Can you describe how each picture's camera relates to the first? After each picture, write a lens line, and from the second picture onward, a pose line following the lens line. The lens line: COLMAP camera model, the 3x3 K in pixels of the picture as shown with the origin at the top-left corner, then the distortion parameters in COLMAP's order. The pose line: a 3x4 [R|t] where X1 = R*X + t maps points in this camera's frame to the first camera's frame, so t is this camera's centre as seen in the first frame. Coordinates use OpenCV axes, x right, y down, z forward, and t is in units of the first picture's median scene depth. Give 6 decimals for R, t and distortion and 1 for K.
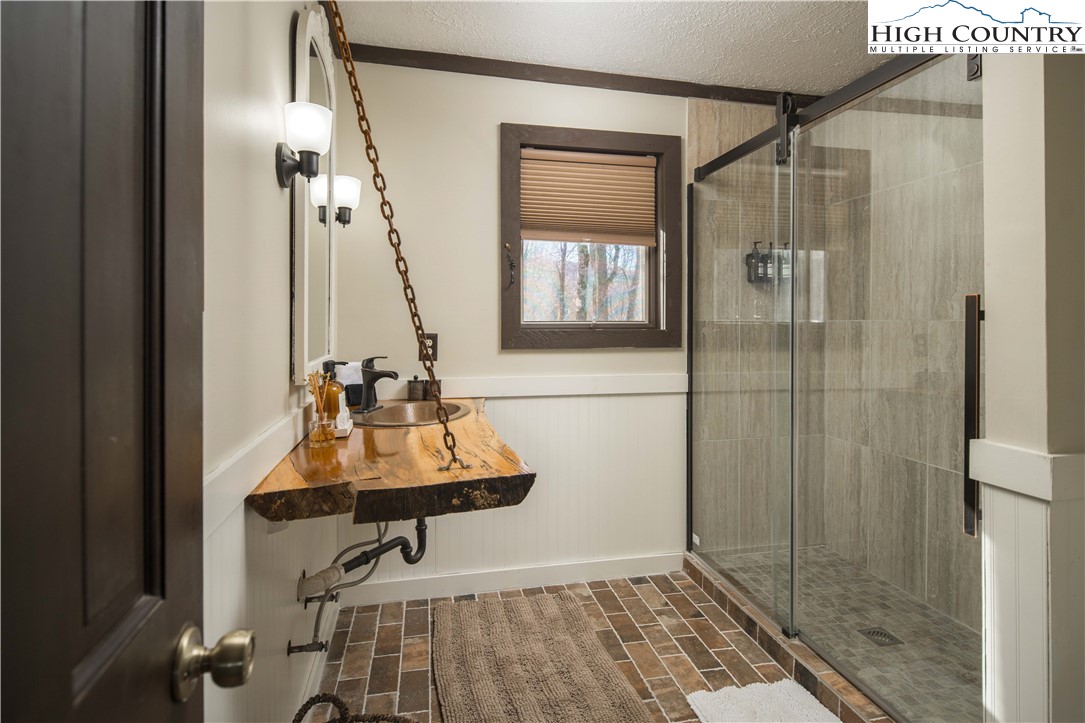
lens RADIAL K [[531.2, 0, 542.7], [0, 531.2, 322.2], [0, 0, 1]] dist [0.000045, -0.000125]
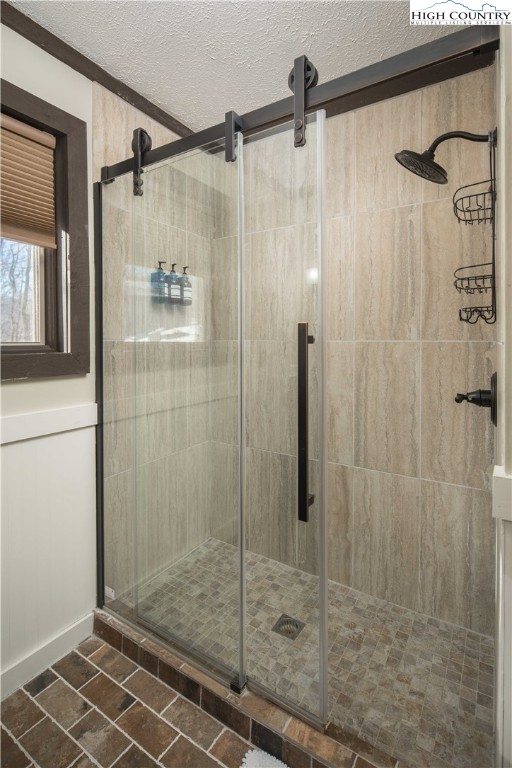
lens RADIAL K [[386.4, 0, 246.9], [0, 386.4, 344.8], [0, 0, 1]] dist [-0.000676, -0.001411]
pose [[0.722329, -0.010891, 0.691464, 0.016760], [-0.001232, 0.999854, 0.017036, -0.008613], [-0.691549, -0.013158, 0.722210, 0.375606]]
